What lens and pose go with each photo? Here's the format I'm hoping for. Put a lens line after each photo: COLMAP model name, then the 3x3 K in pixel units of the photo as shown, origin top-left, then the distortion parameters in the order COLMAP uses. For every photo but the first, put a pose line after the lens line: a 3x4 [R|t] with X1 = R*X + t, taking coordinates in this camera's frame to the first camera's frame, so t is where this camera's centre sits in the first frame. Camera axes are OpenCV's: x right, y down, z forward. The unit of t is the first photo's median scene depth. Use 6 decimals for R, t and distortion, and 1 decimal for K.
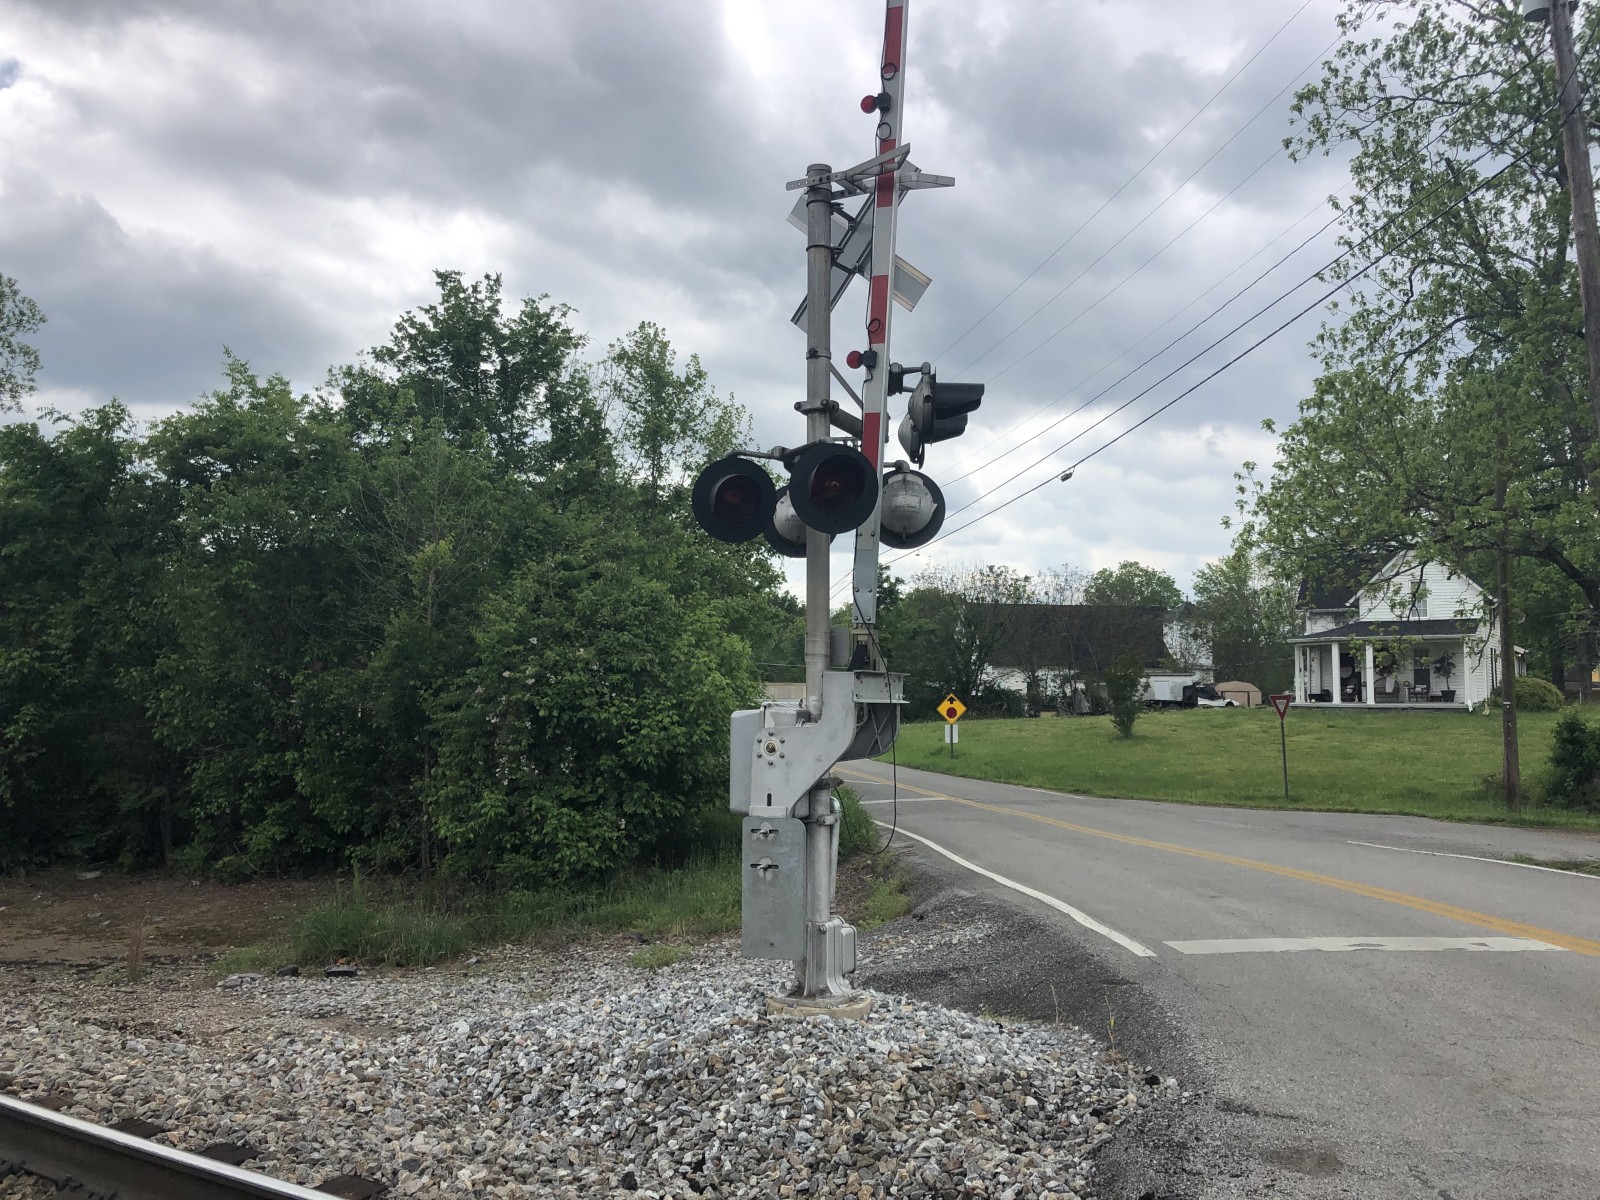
lens RADIAL K [[1313.1, 0, 804.4], [0, 1313.1, 601.8], [0, 0, 1]] dist [0.031675, -0.035350]
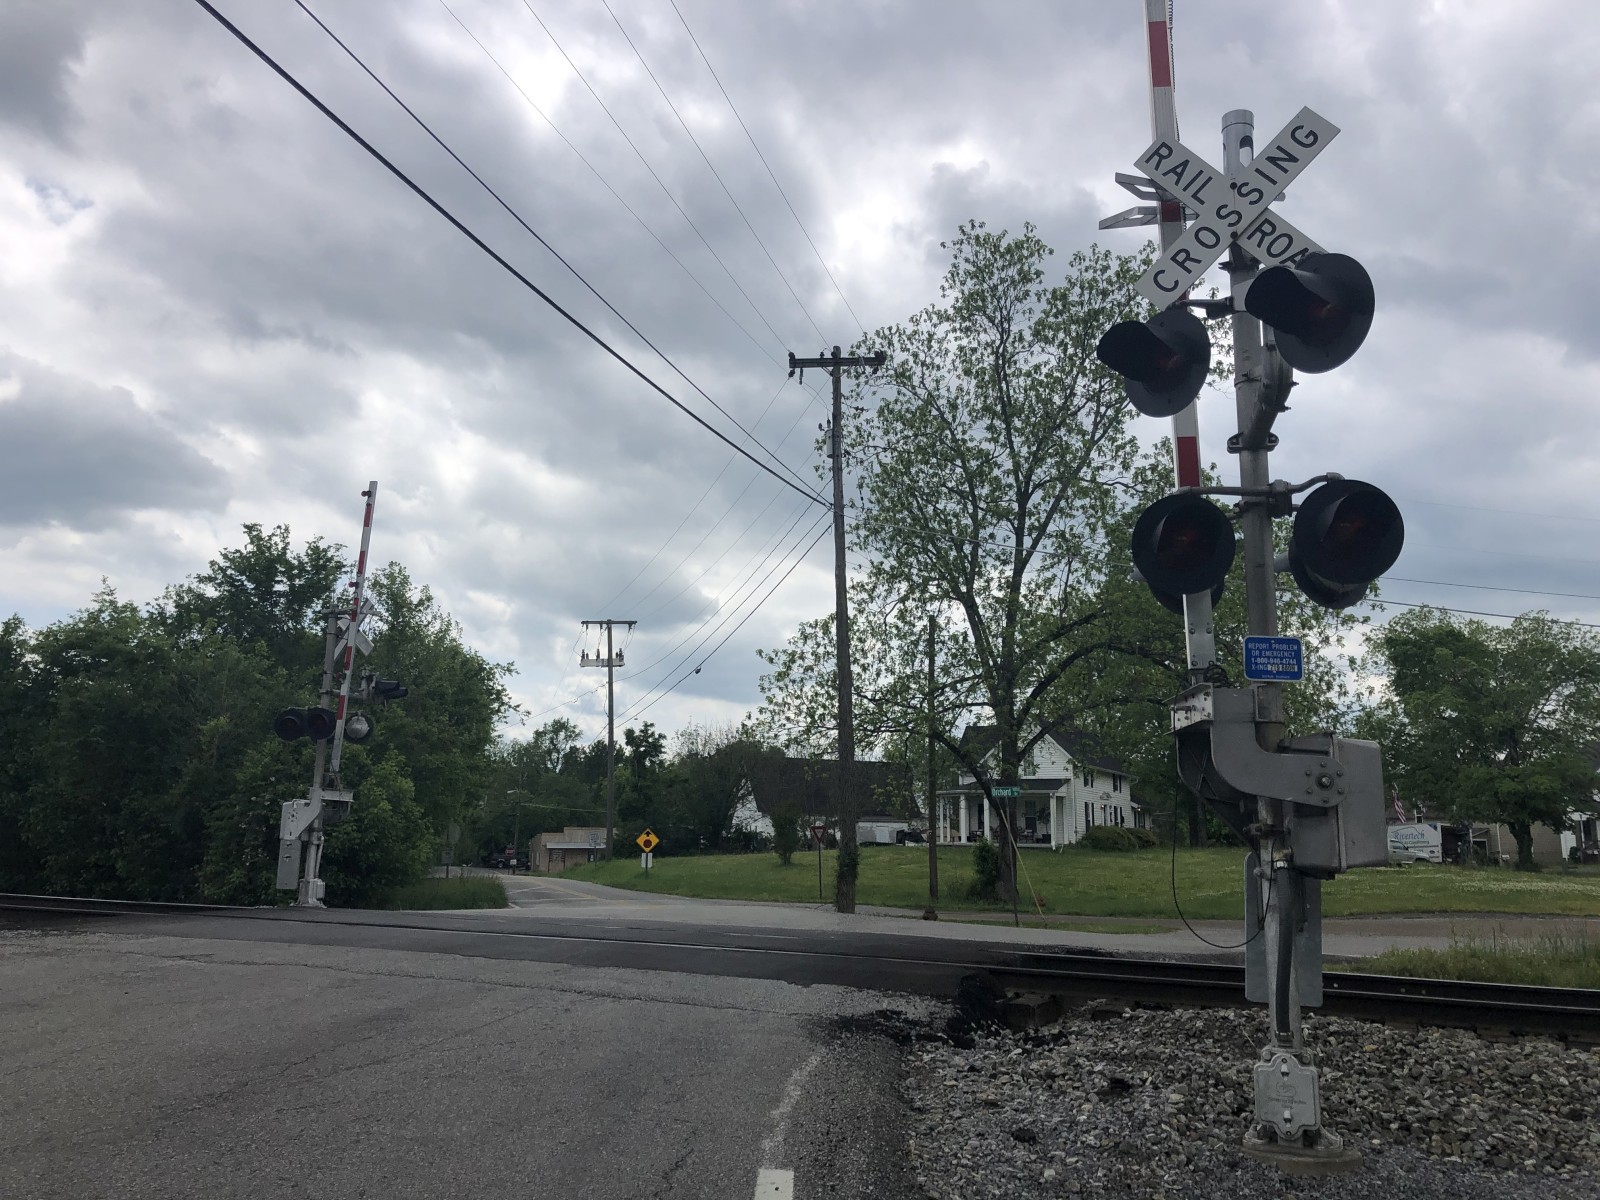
lens RADIAL K [[1313.1, 0, 782.2], [0, 1313.1, 580.7], [0, 0, 1]] dist [0.031675, -0.035350]
pose [[0.995722, 0.034277, 0.085809, 0.226945], [-0.023013, 0.991382, -0.128967, -0.015139], [-0.089491, 0.126440, 0.987929, -0.592869]]
